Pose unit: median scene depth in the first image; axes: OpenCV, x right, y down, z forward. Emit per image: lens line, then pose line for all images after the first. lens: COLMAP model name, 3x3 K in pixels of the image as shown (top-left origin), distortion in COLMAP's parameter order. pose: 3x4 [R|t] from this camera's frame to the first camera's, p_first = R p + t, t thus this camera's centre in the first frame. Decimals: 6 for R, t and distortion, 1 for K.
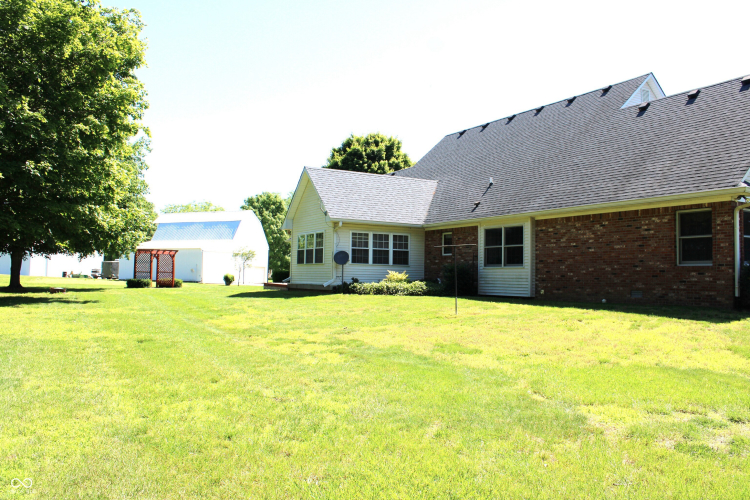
lens RADIAL K [[632.4, 0, 375.0], [0, 632.4, 250.0], [0, 0, 1]] dist [-0.162501, 0.156513]
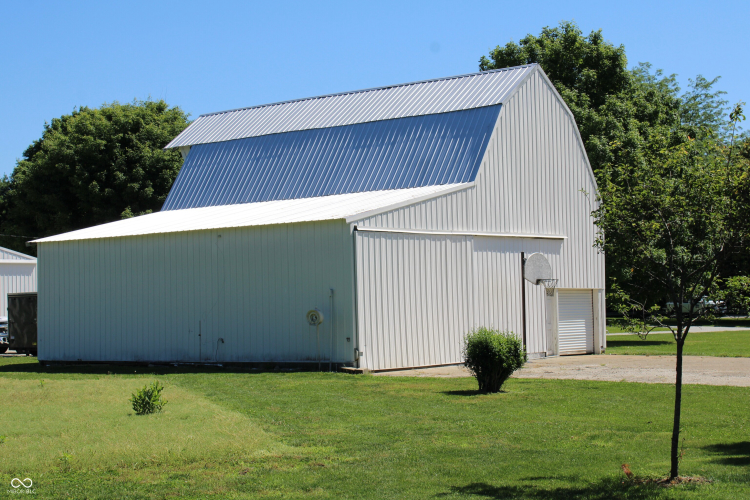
lens RADIAL K [[1724.3, 0, 375.0], [0, 1724.3, 250.0], [0, 0, 1]] dist [0.006813, 0.010045]
pose [[0.967075, -0.044847, -0.250510, -0.085734], [0.046875, 0.998898, 0.002135, 0.005593], [0.250139, -0.013808, 0.968112, 0.301860]]
